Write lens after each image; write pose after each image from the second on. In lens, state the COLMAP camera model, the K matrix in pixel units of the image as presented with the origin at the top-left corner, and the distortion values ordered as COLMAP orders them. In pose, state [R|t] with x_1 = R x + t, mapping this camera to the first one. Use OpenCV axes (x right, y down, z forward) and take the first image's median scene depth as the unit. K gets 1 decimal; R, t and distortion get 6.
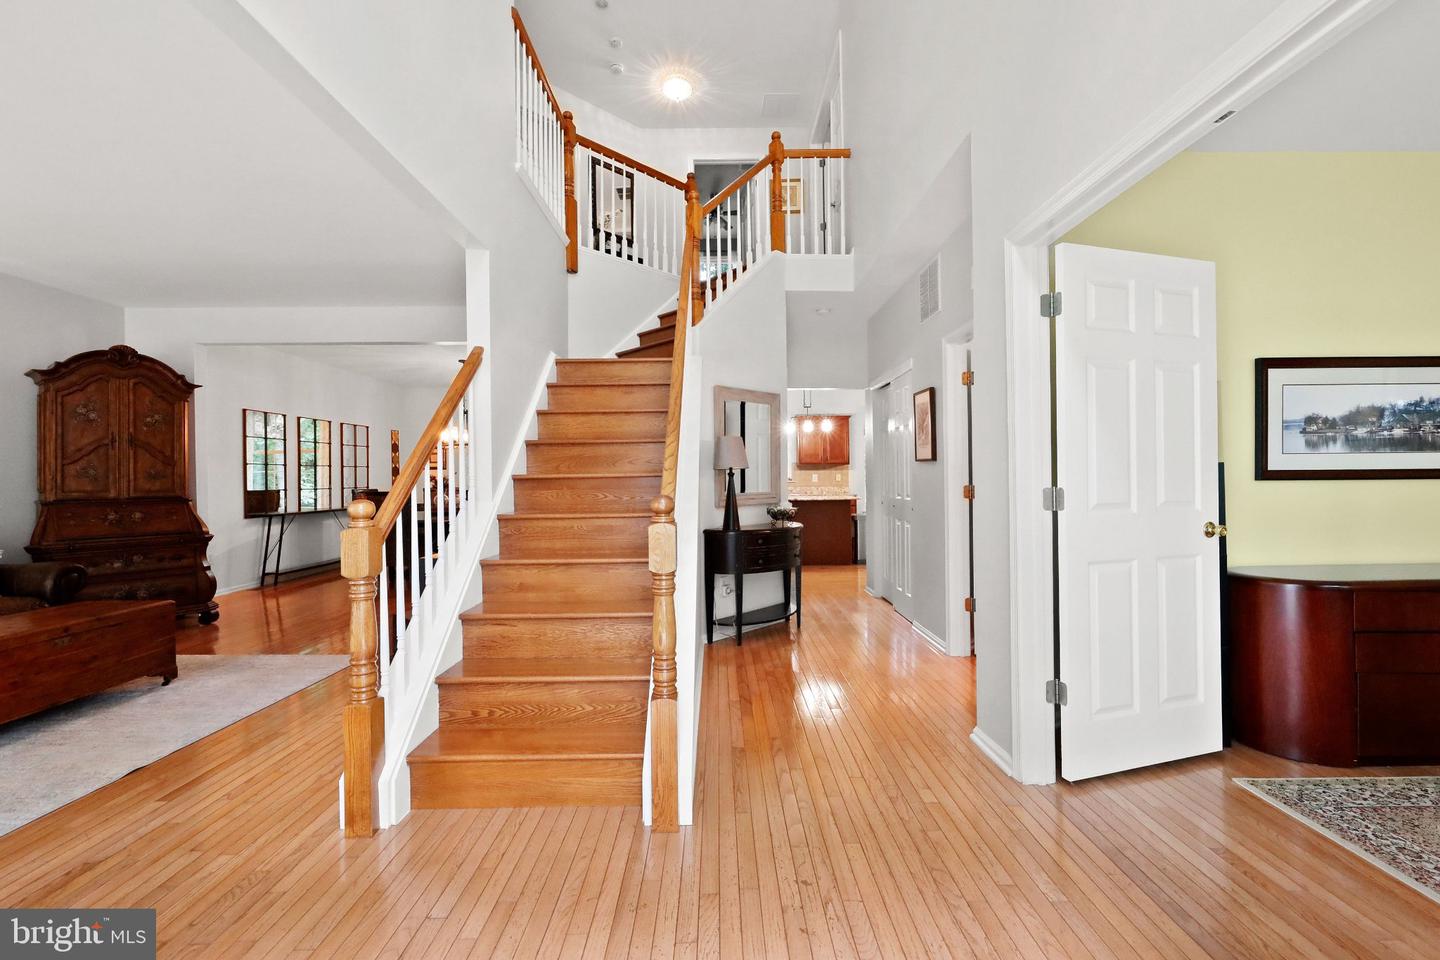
lens RADIAL K [[591.2, 0, 718.2], [0, 591.2, 477.7], [0, 0, 1]] dist [-0.004590, -0.000077]
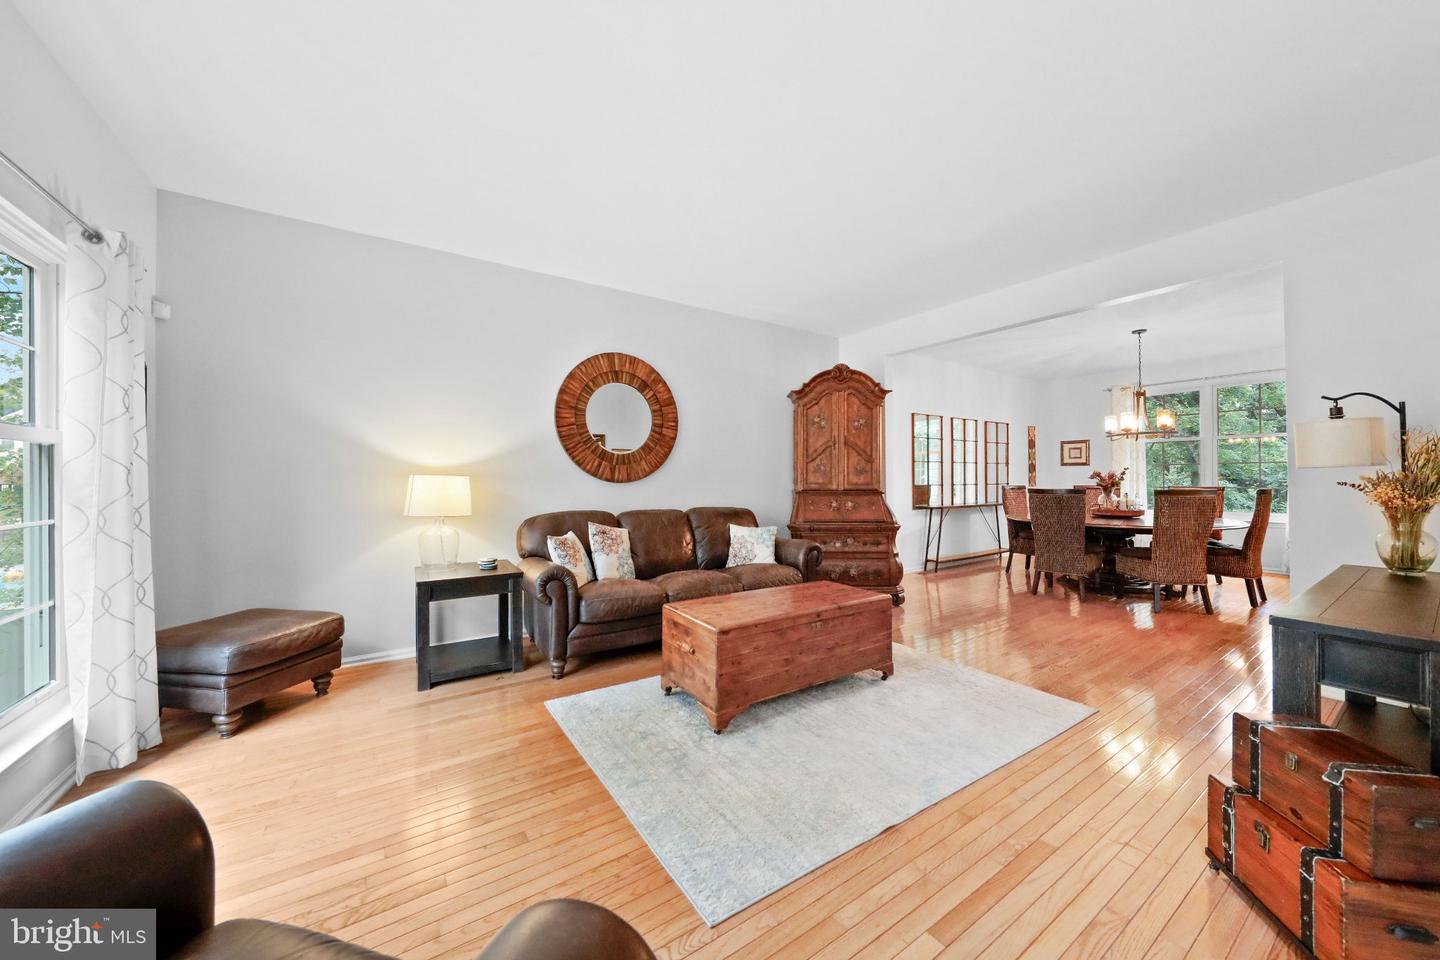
lens RADIAL K [[502.6, 0, 719.0], [0, 502.6, 479.8], [0, 0, 1]] dist [-0.000825, -0.000195]
pose [[0.548757, 0.008249, -0.835941, -0.276720], [-0.001618, 0.999960, 0.008806, 0.005826], [0.835980, -0.003479, 0.548749, 0.216731]]
